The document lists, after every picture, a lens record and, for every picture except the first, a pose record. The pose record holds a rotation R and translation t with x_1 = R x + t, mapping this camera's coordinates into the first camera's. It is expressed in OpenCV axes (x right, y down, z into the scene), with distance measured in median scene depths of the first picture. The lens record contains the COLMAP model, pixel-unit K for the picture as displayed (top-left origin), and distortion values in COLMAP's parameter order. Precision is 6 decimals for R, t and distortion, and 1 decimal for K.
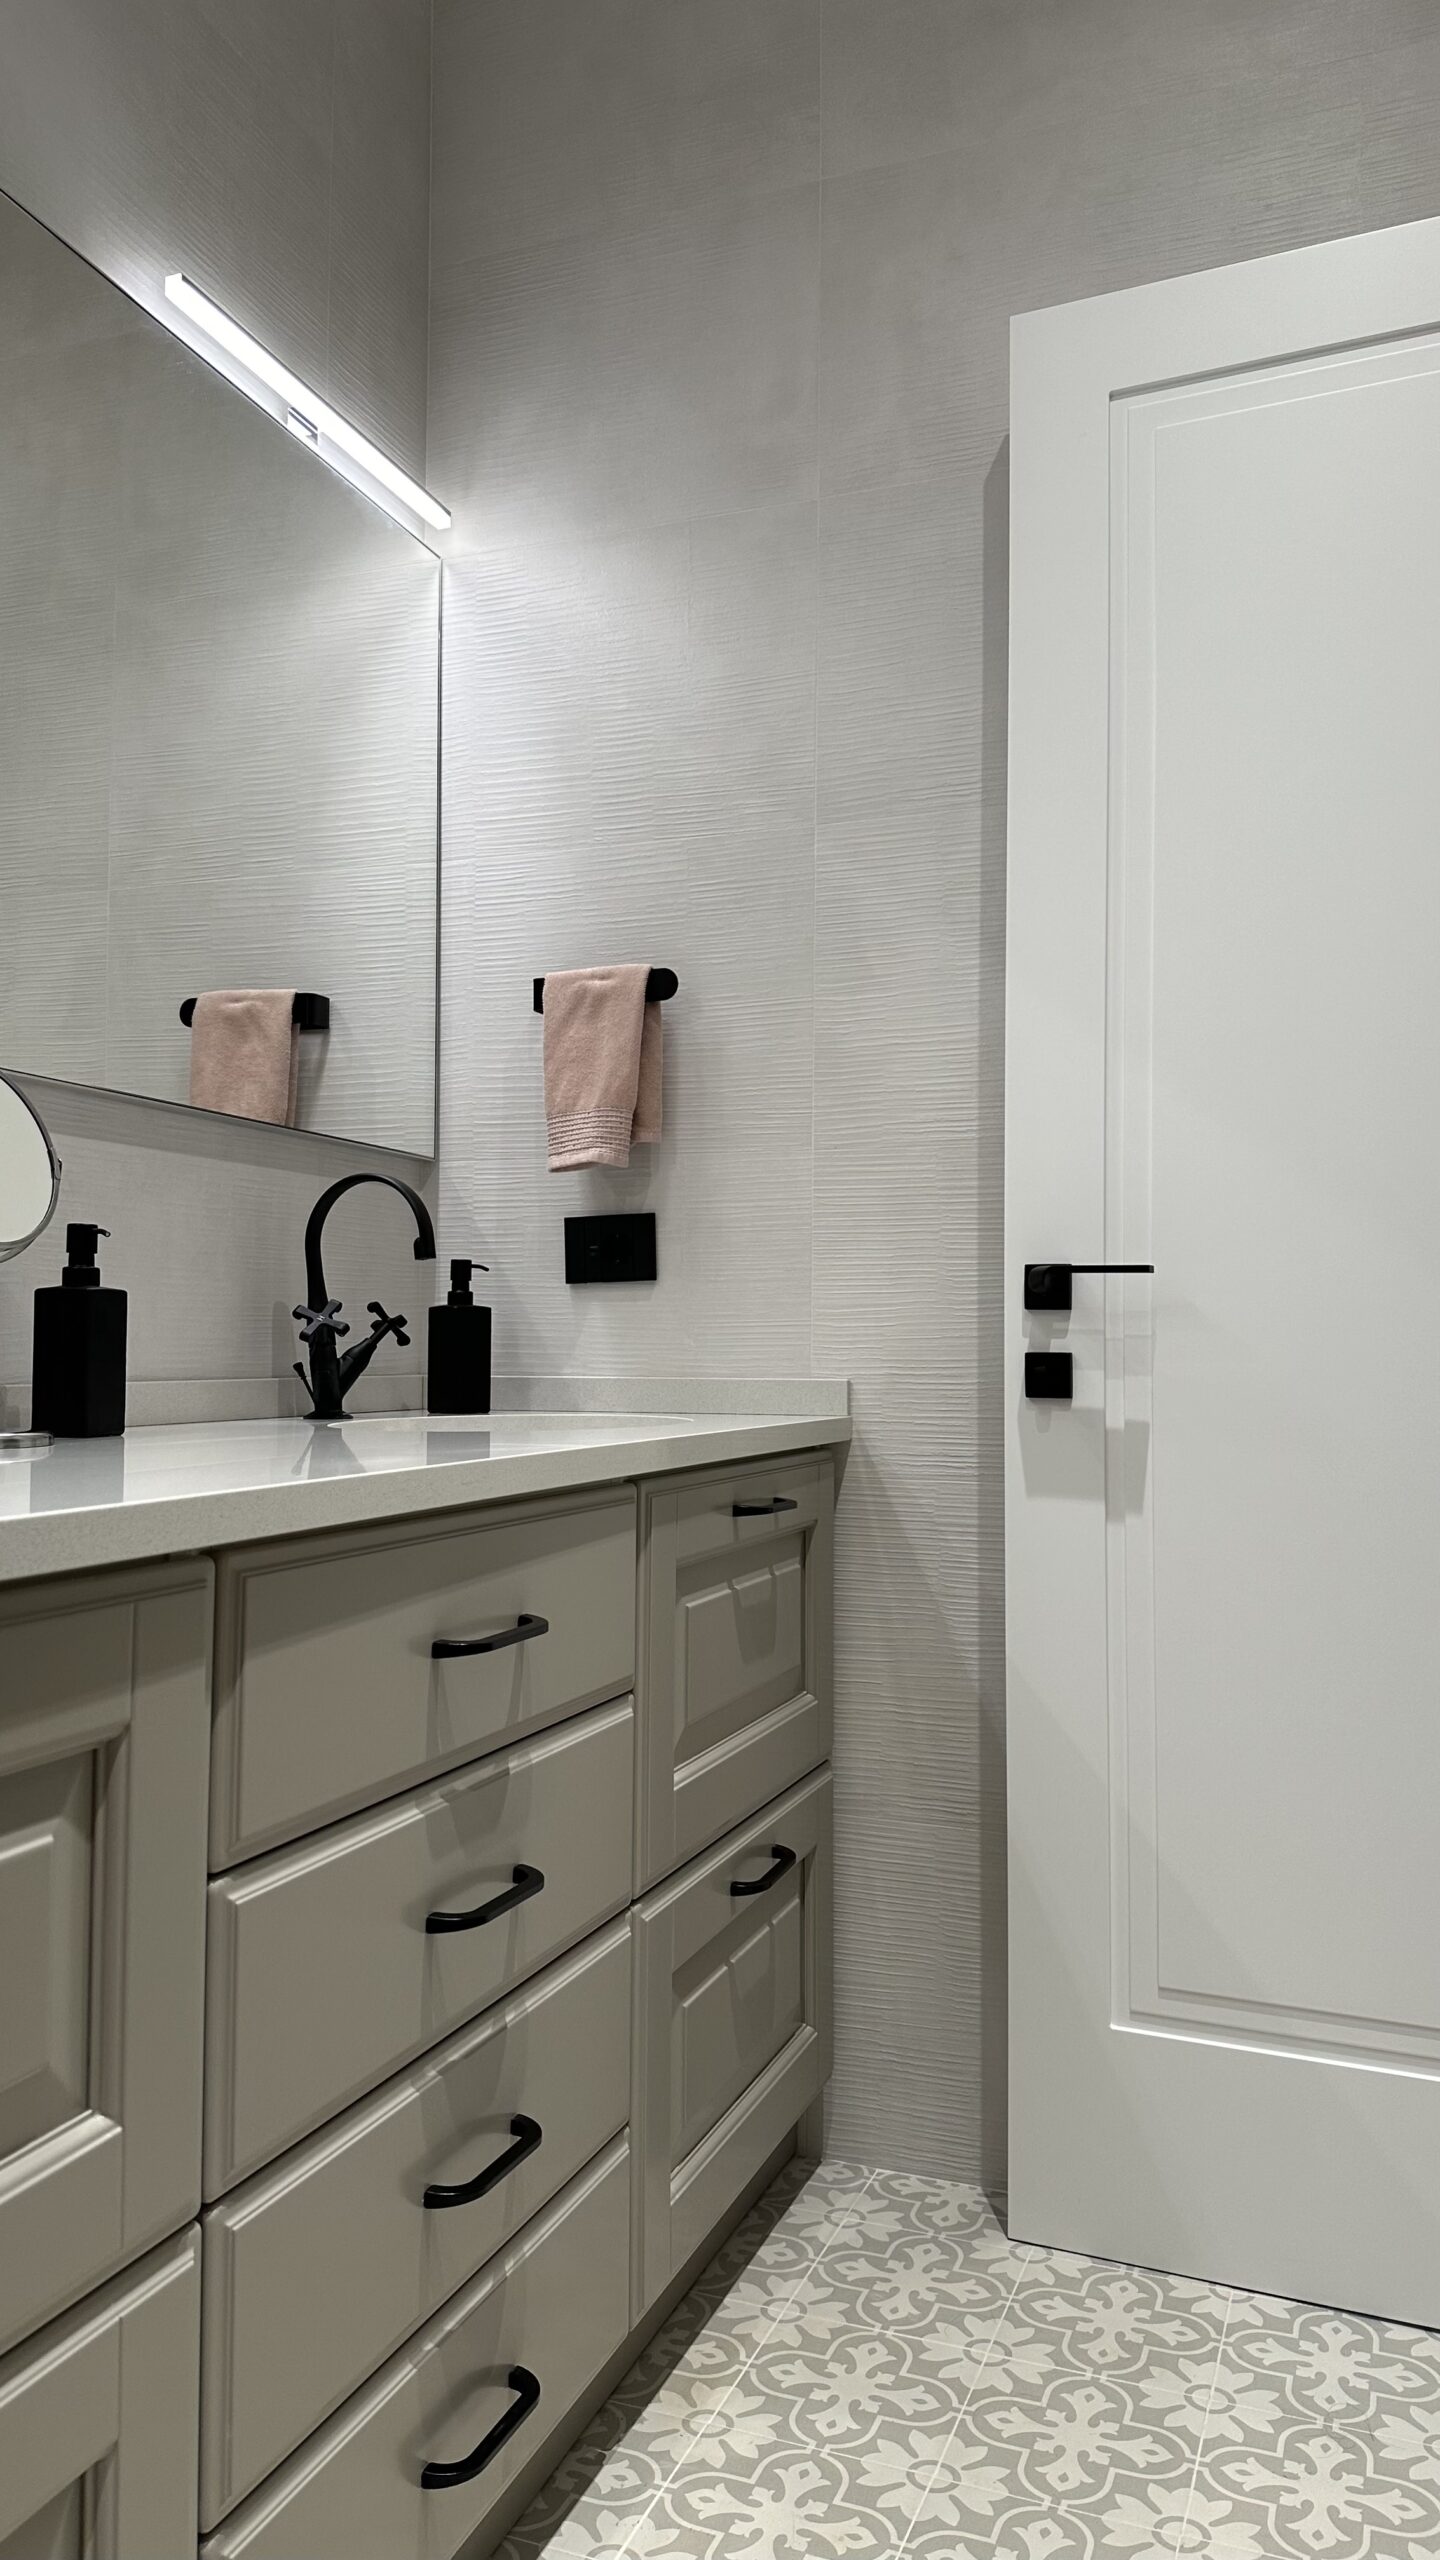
lens RADIAL K [[1909.1, 0, 720.0], [0, 1909.1, 1280.0], [0, 0, 1]] dist [0.177094, -0.321096]
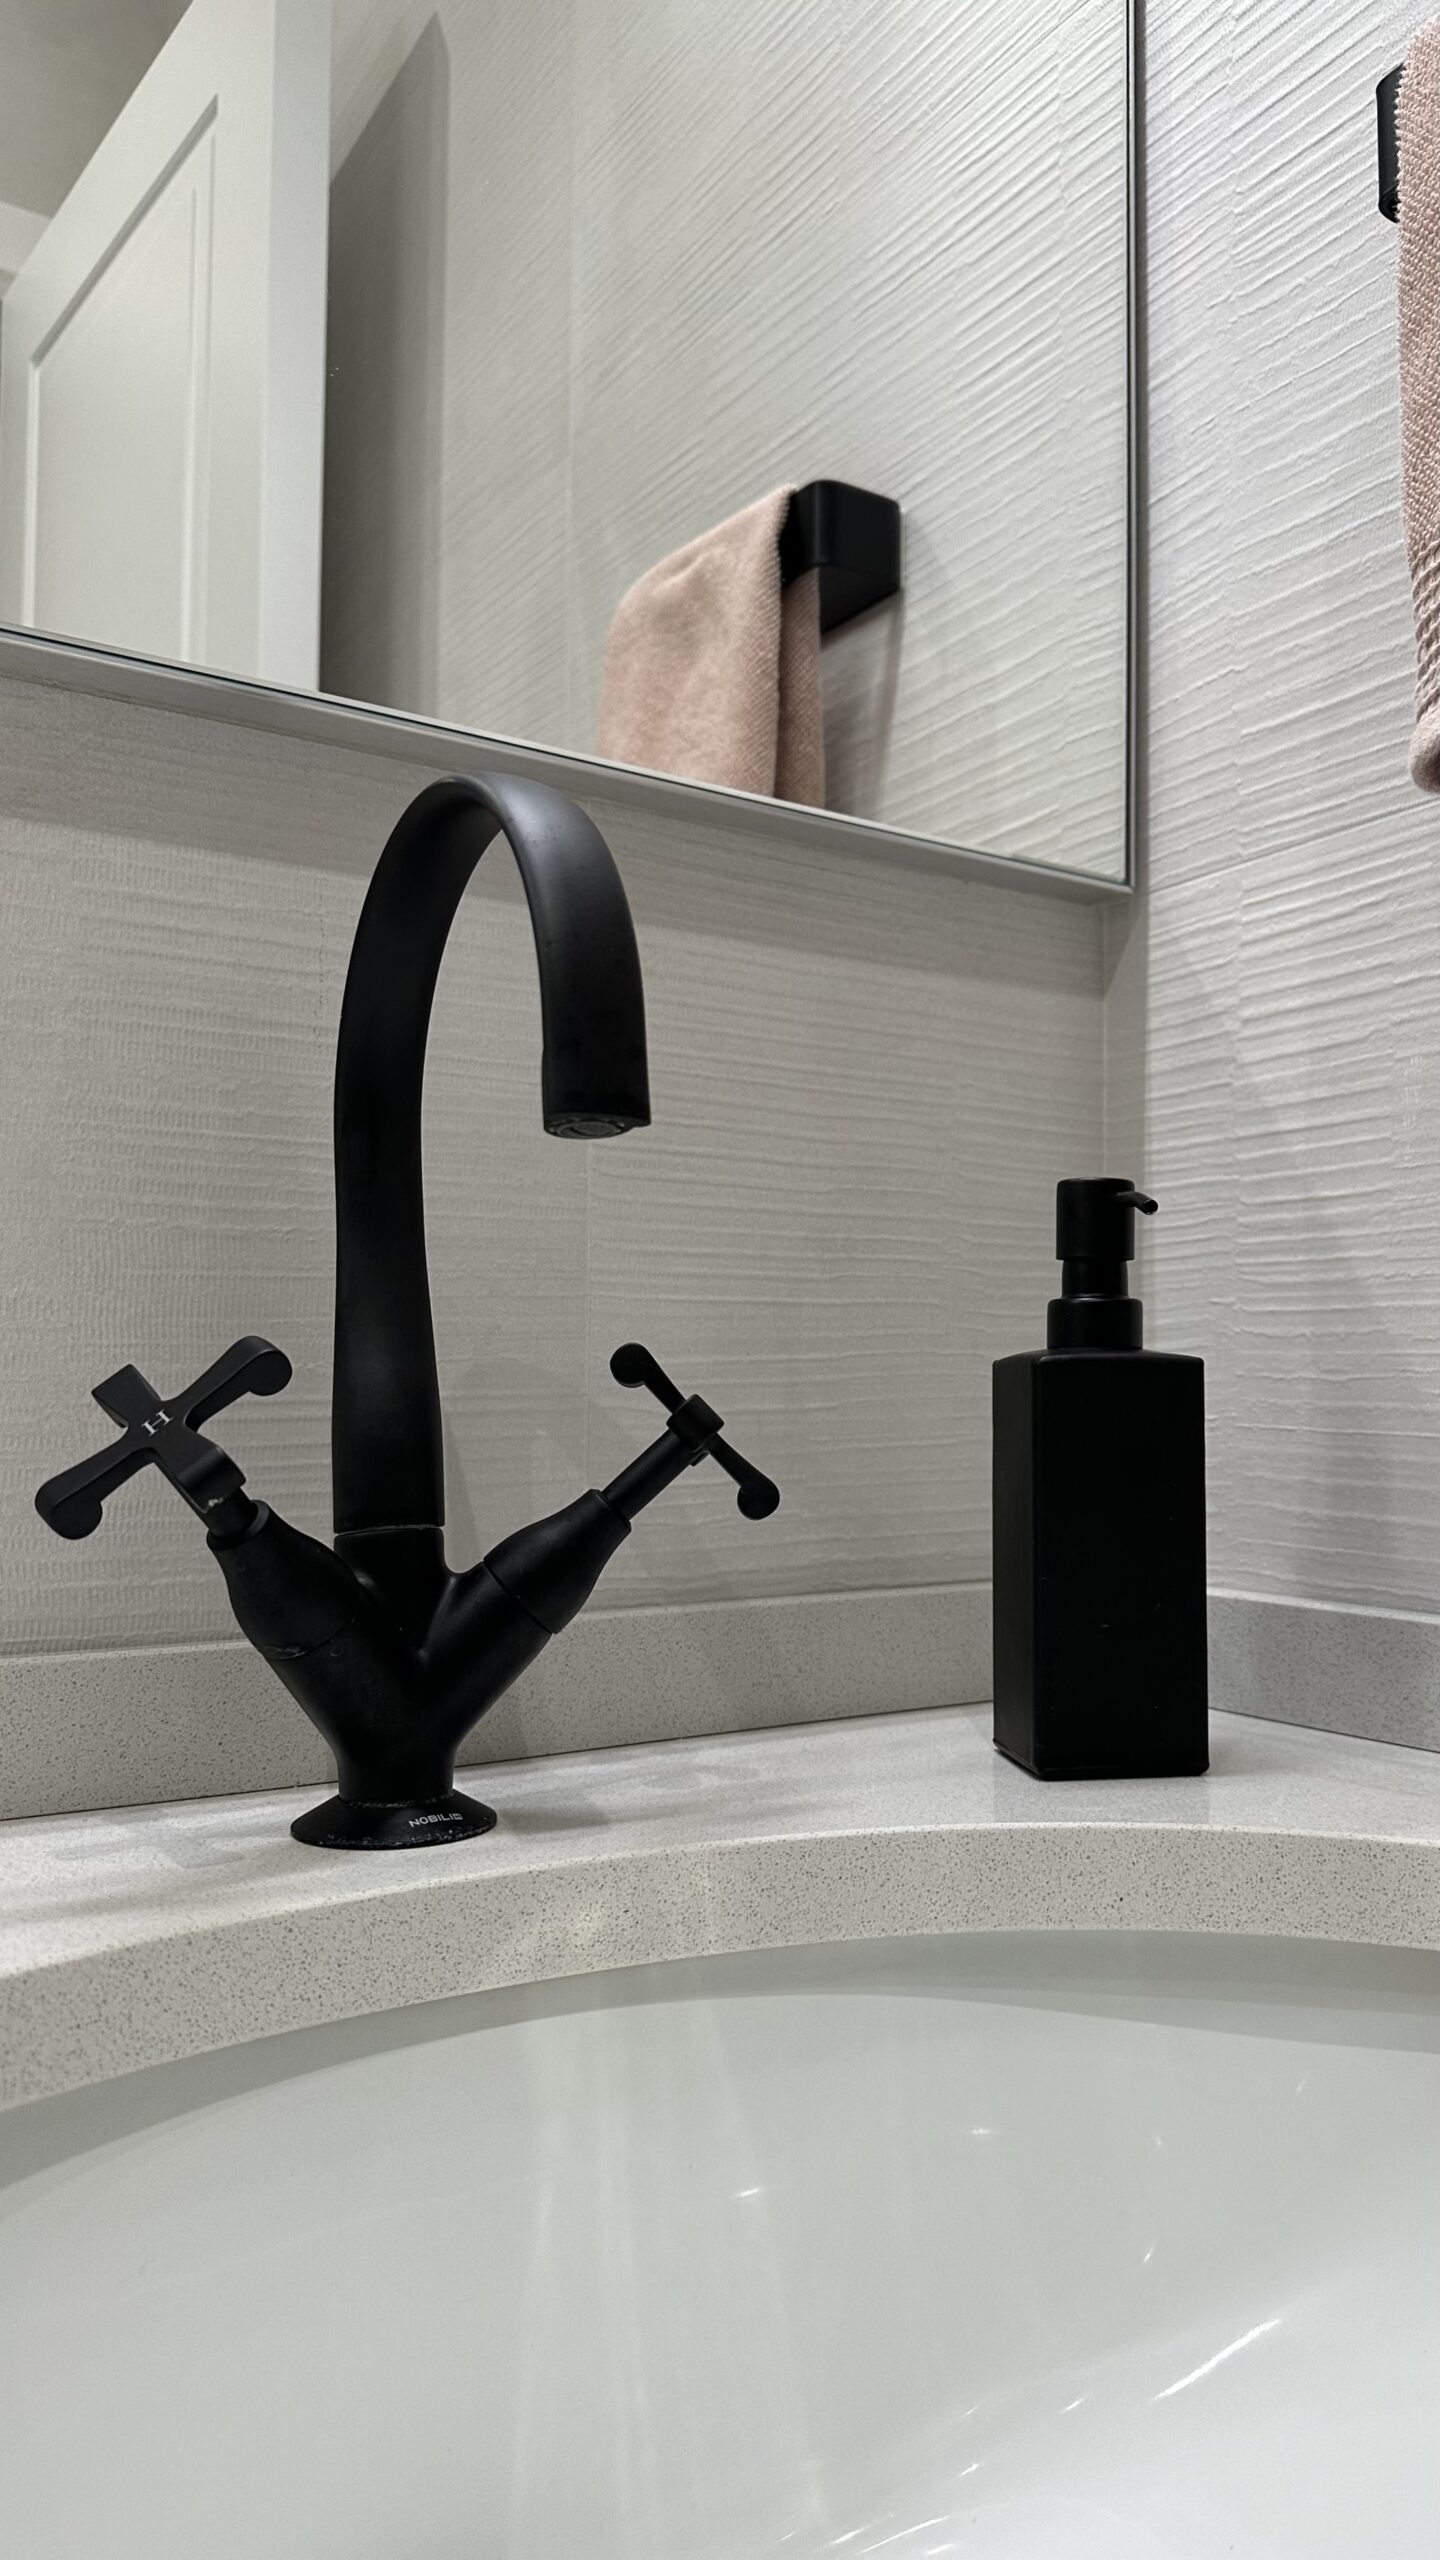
lens RADIAL K [[1909.1, 0, 720.0], [0, 1909.1, 1280.0], [0, 0, 1]] dist [0.177094, -0.321096]
pose [[0.804265, -0.028378, -0.593593, -0.017689], [0.015755, 0.999526, -0.026437, 0.008791], [0.594062, 0.011910, 0.804331, 0.708030]]
